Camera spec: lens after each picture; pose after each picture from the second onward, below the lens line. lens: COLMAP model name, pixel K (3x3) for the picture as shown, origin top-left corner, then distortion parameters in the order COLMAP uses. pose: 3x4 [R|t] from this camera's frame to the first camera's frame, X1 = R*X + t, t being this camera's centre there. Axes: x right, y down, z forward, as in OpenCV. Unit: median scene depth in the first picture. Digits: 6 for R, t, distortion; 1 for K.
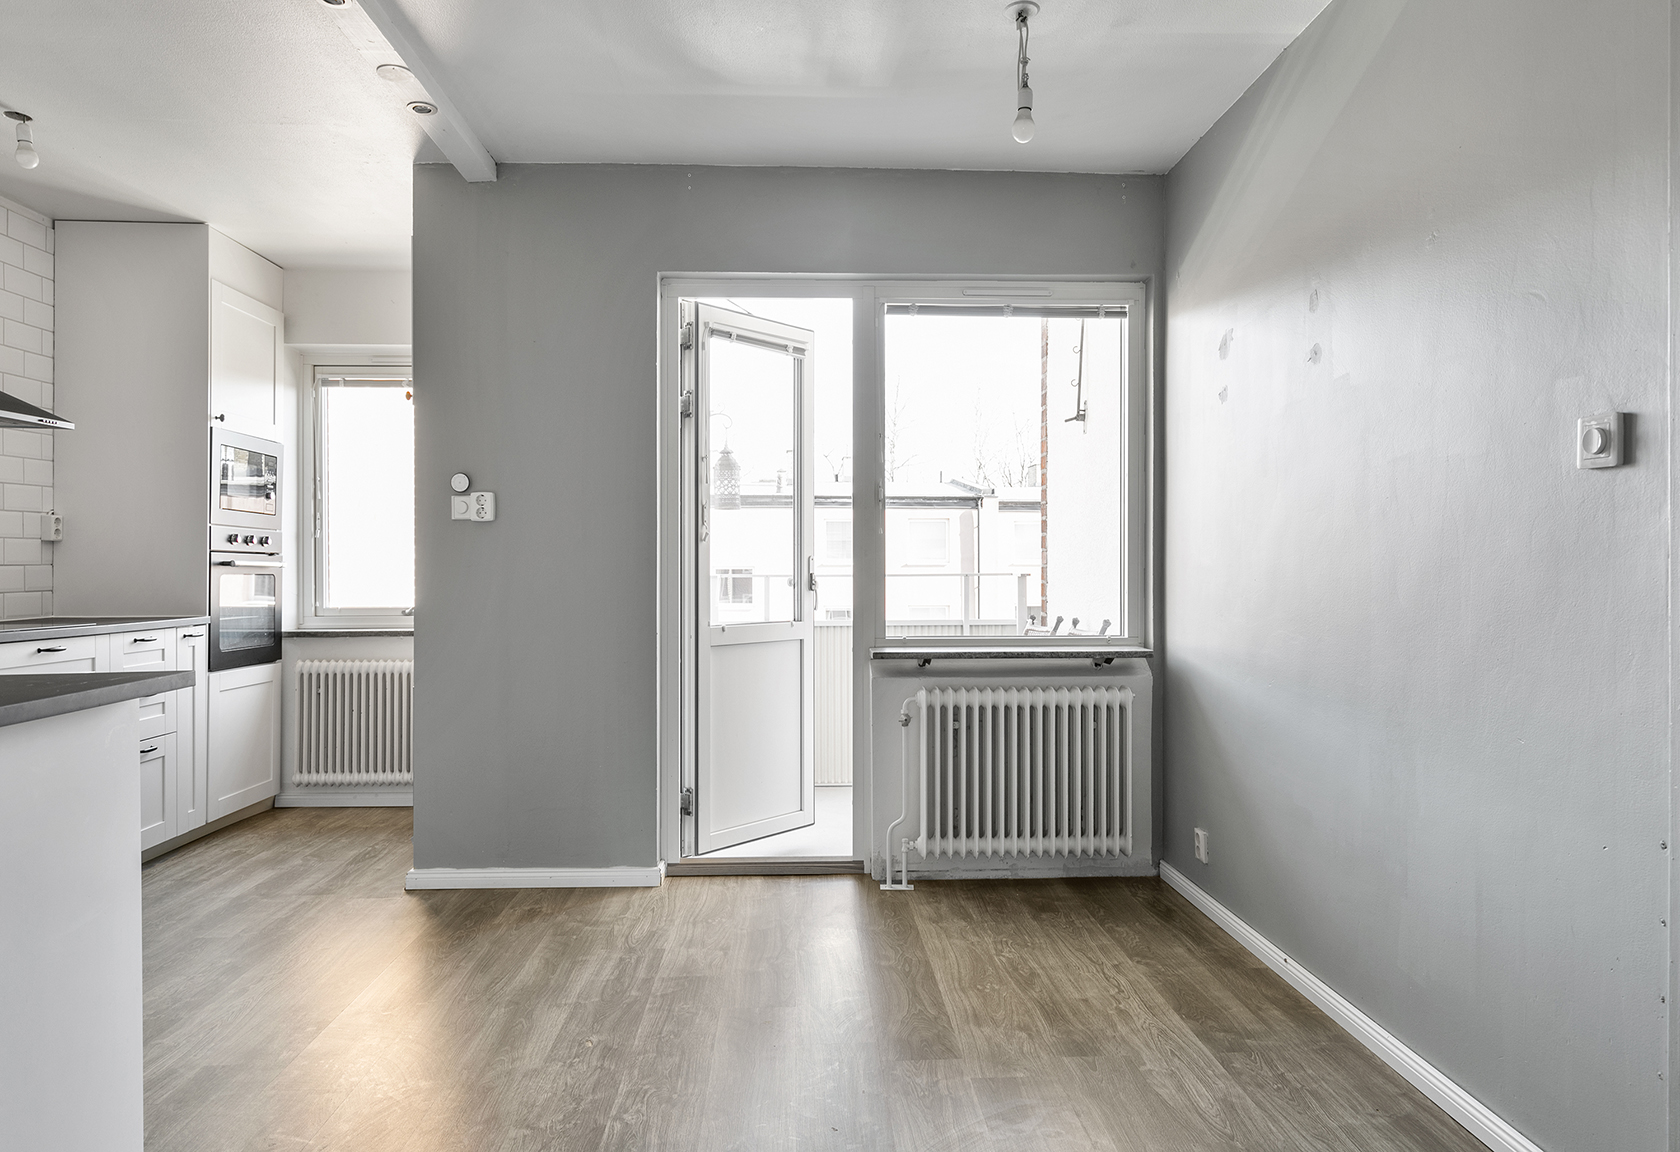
lens RADIAL K [[1048.2, 0, 843.6], [0, 1048.2, 570.2], [0, 0, 1]] dist [0.008683, -0.005686]
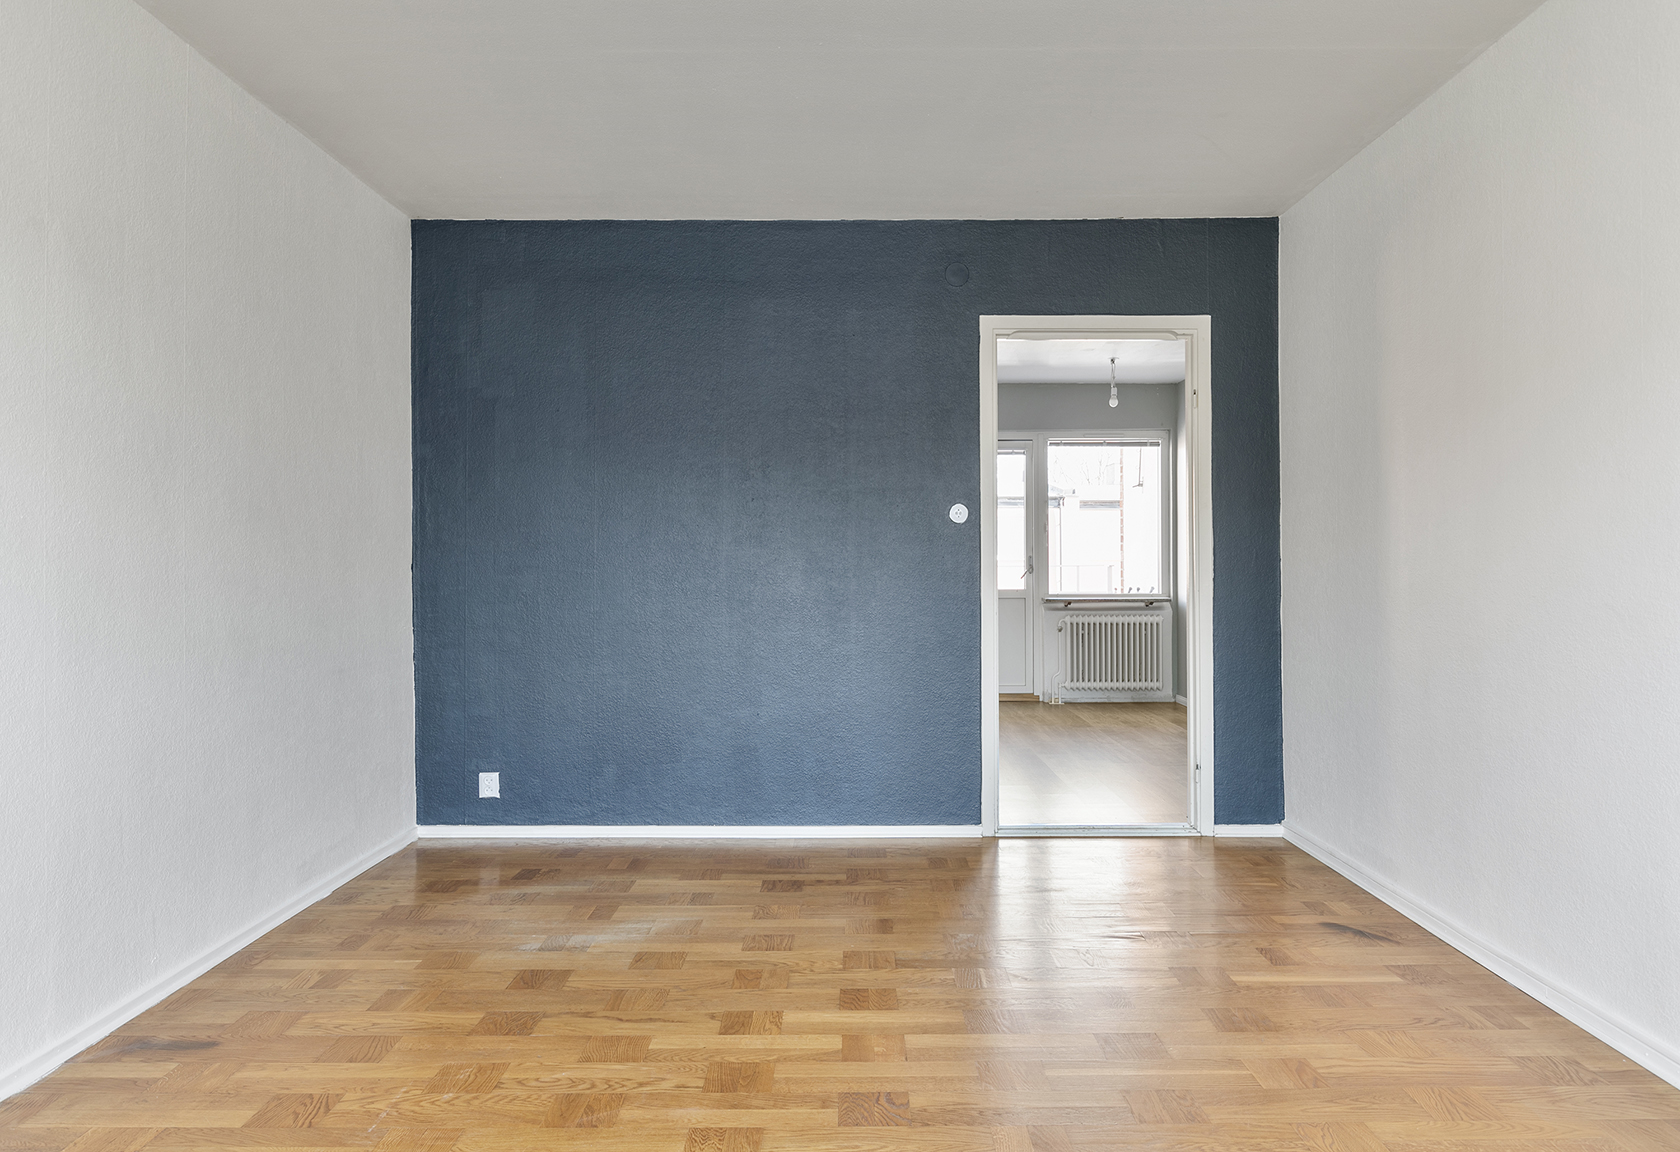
lens RADIAL K [[1208.9, 0, 842.6], [0, 1208.9, 570.7], [0, 0, 1]] dist [-0.002445, -0.000076]
pose [[0.999278, -0.003367, -0.037856, -0.300048], [0.003545, 0.999983, 0.004635, 0.003308], [0.037840, -0.004766, 0.999272, -1.561159]]
